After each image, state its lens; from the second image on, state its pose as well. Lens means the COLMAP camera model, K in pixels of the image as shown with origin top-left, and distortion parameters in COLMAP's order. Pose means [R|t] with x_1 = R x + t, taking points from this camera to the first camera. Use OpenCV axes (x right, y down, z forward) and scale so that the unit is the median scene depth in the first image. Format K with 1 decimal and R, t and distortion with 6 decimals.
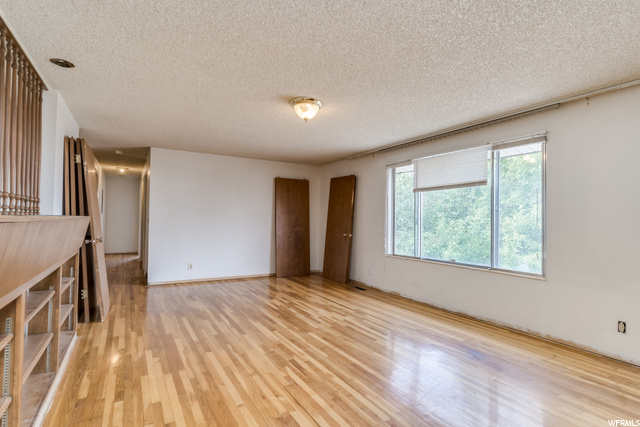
lens RADIAL K [[325.0, 0, 318.6], [0, 325.0, 214.4], [0, 0, 1]] dist [-0.001898, 0.000240]
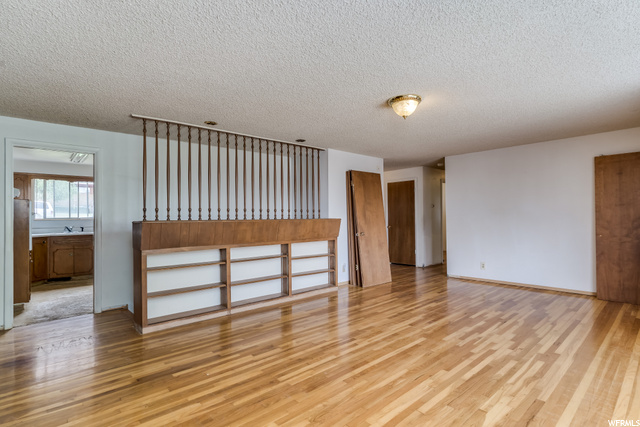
lens RADIAL K [[325.0, 0, 318.6], [0, 325.0, 214.4], [0, 0, 1]] dist [-0.001898, 0.000240]
pose [[0.205466, -0.030220, -0.978197, 0.834873], [0.031960, 0.999197, -0.024156, 0.018925], [0.978142, -0.026300, 0.206267, 0.512246]]
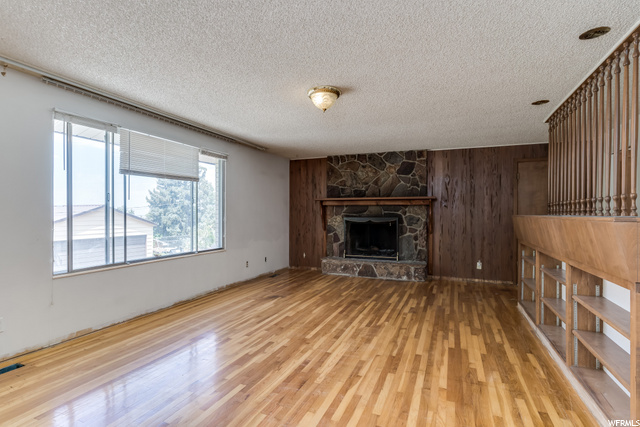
lens RADIAL K [[325.0, 0, 318.6], [0, 325.0, 214.4], [0, 0, 1]] dist [-0.001898, 0.000240]
pose [[-0.601543, -0.021807, 0.798543, -0.767774], [-0.026460, 0.999623, 0.007365, 0.007940], [-0.798402, -0.016699, -0.601893, 1.523289]]
